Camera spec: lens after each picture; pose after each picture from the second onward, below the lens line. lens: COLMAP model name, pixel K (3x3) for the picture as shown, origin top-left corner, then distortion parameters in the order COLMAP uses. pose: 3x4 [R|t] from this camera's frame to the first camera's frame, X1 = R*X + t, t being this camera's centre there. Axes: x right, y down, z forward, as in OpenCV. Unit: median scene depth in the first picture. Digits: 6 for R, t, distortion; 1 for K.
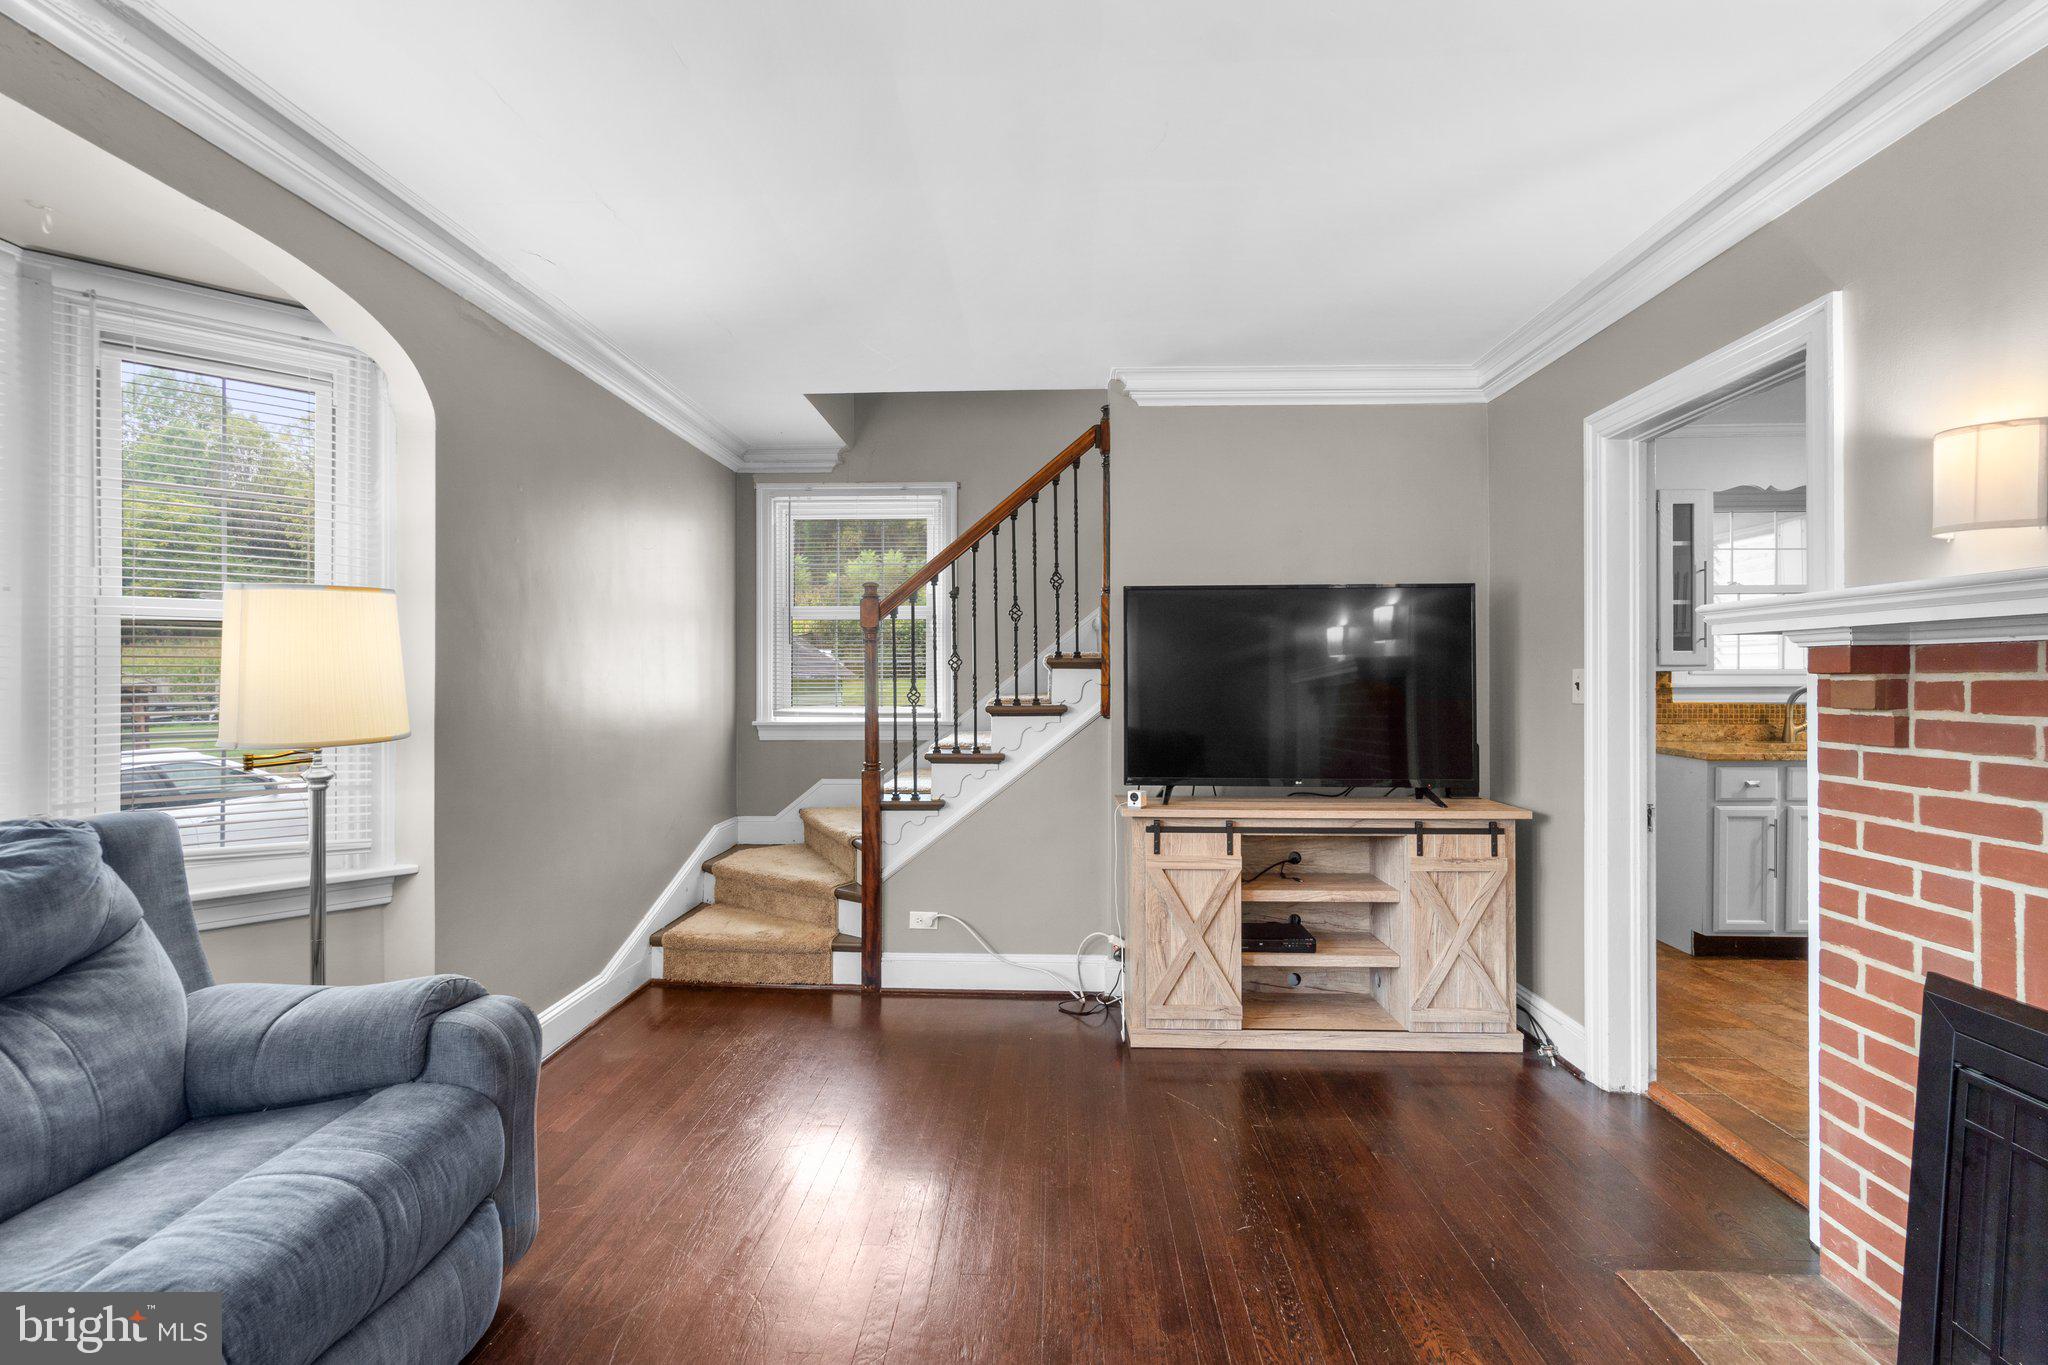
lens RADIAL K [[878.1, 0, 1018.9], [0, 878.1, 677.4], [0, 0, 1]] dist [-0.002909, 0.000187]
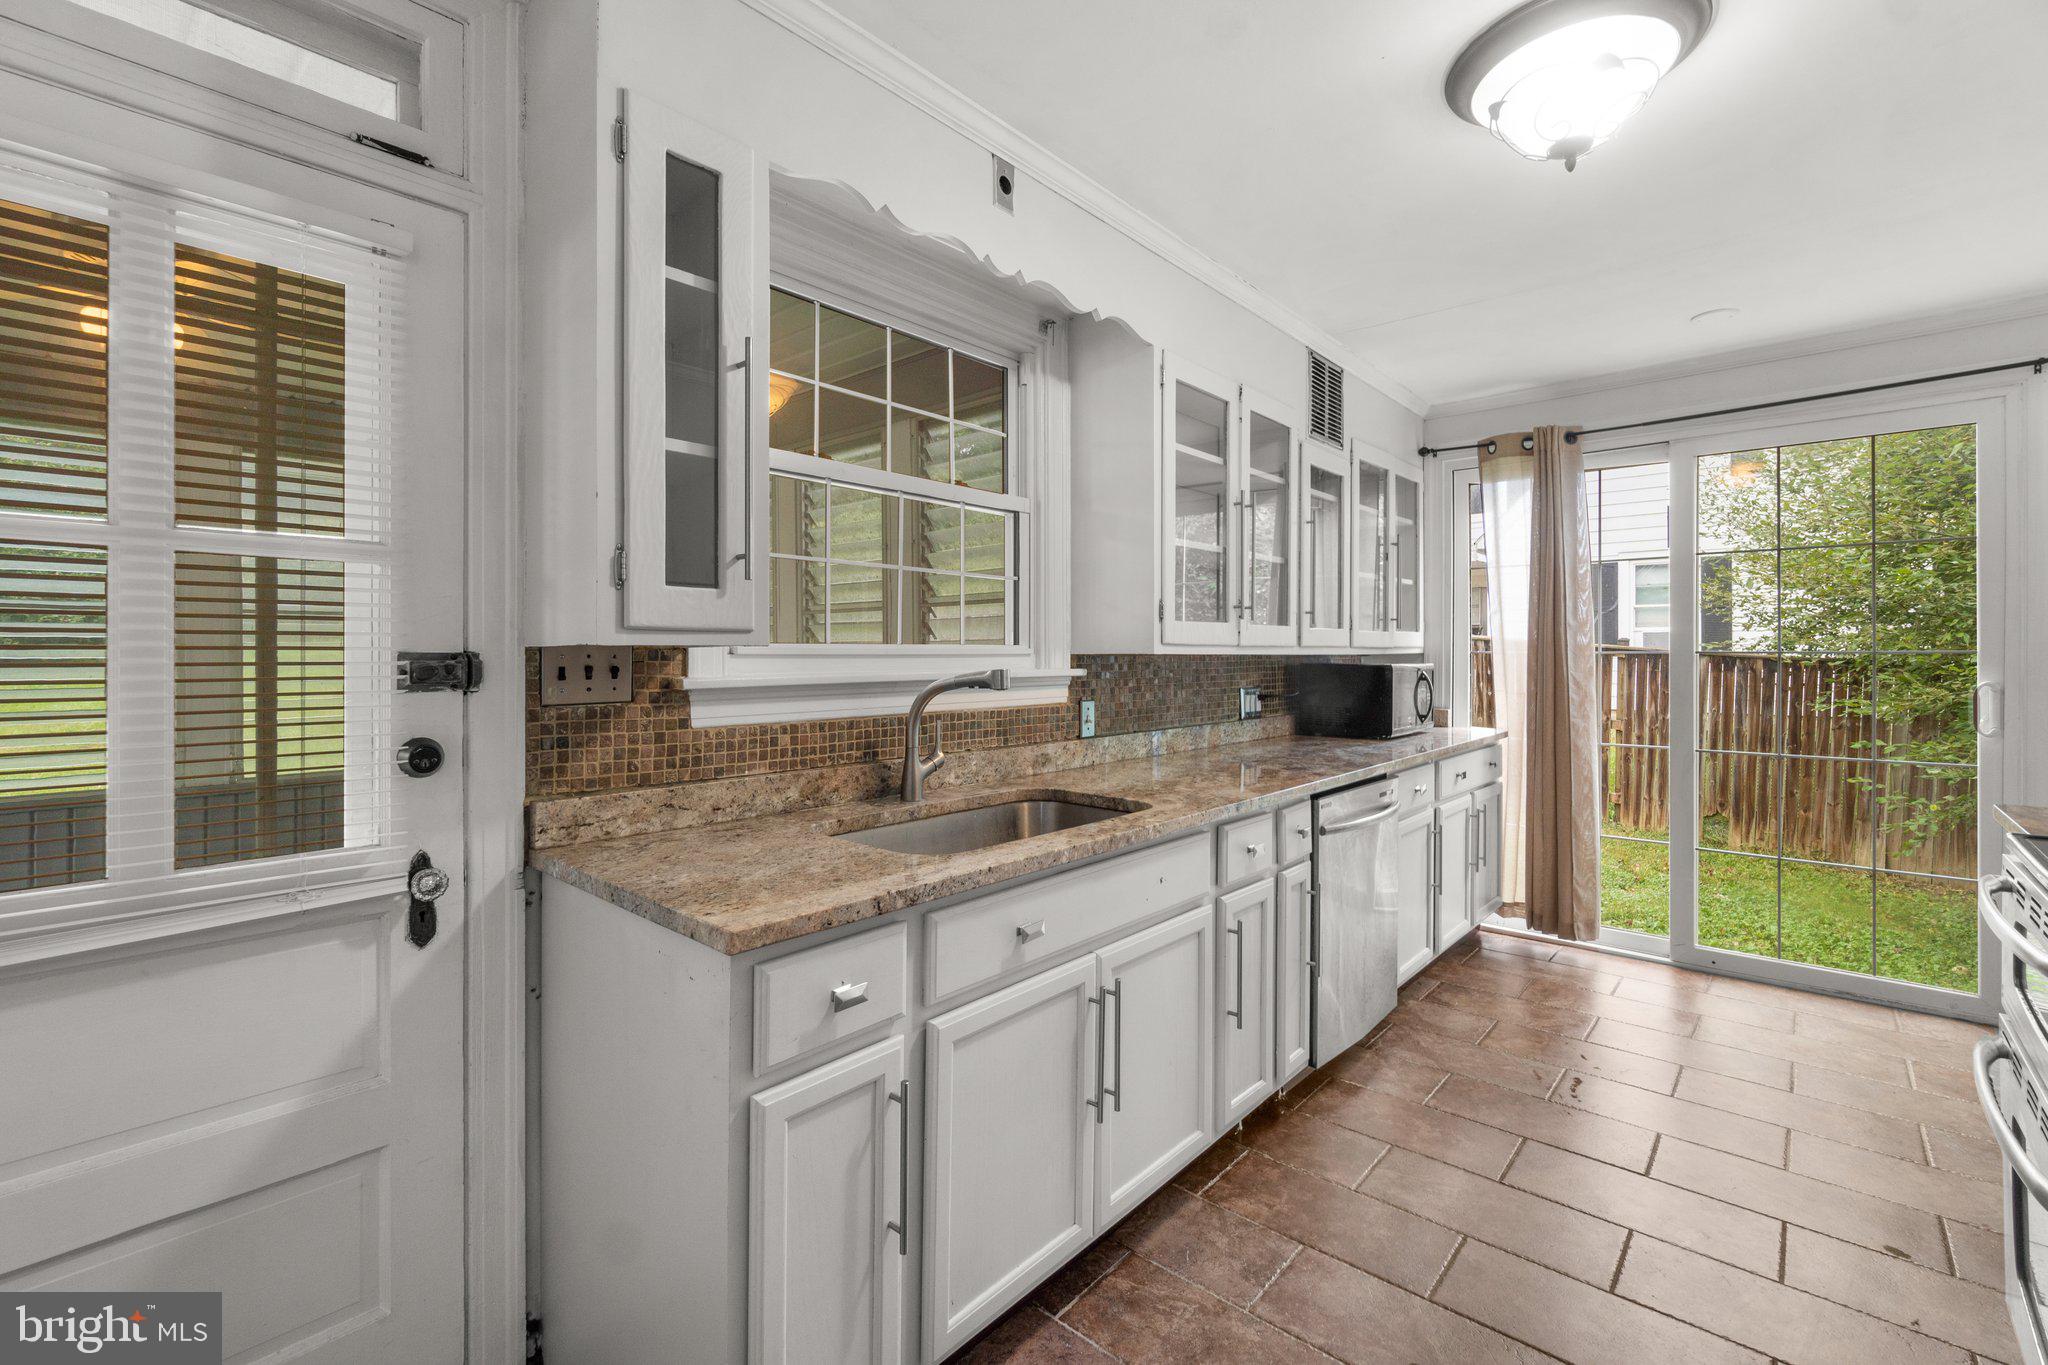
lens RADIAL K [[889.3, 0, 1024.1], [0, 889.3, 654.4], [0, 0, 1]] dist [-0.003346, 0.000126]
pose [[0.634499, 0.002630, 0.772919, 0.744868], [-0.001055, 0.999996, -0.002536, -0.004376], [-0.772923, 0.000794, 0.634500, 0.884554]]
